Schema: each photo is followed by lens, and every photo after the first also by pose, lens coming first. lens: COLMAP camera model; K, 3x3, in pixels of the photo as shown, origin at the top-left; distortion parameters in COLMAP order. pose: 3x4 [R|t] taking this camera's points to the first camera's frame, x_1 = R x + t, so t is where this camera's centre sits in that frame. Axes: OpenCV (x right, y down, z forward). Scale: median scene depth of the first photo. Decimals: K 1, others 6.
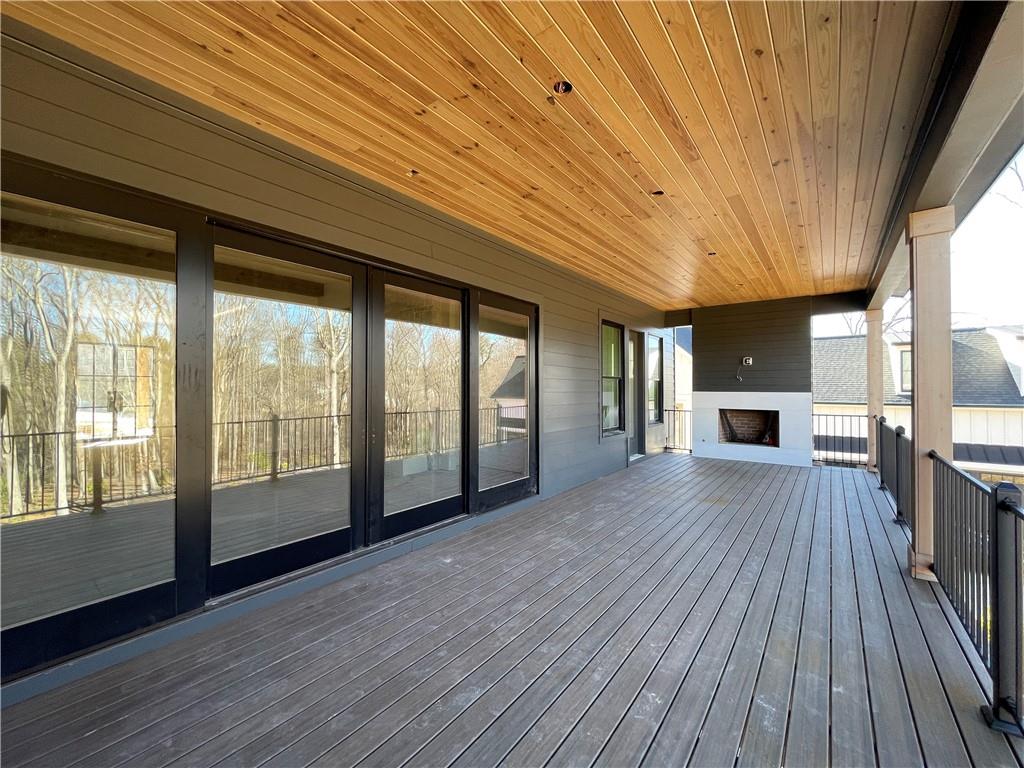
lens RADIAL K [[412.8, 0, 512.0], [0, 412.8, 384.0], [0, 0, 1]] dist [-0.001525, 0.000285]
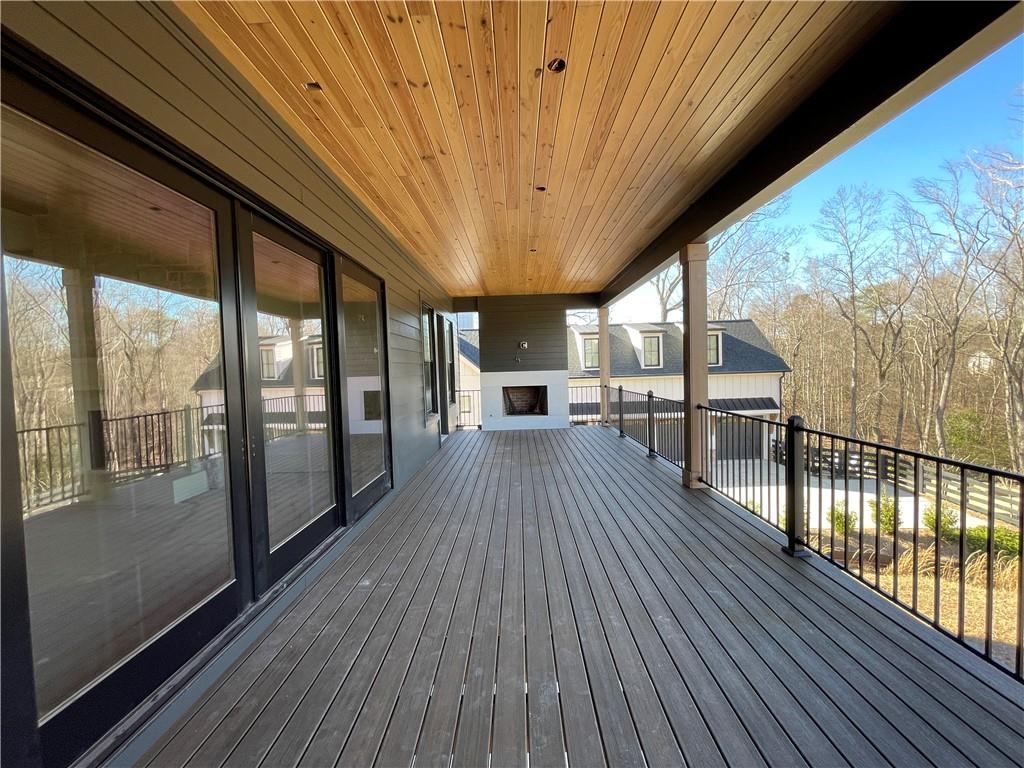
lens RADIAL K [[412.8, 0, 512.0], [0, 412.8, 384.0], [0, 0, 1]] dist [-0.001525, 0.000285]
pose [[0.799652, -0.048714, 0.598485, -0.295203], [0.025831, 0.998572, 0.046764, -0.001475], [-0.599908, -0.021935, 0.799768, 0.126510]]
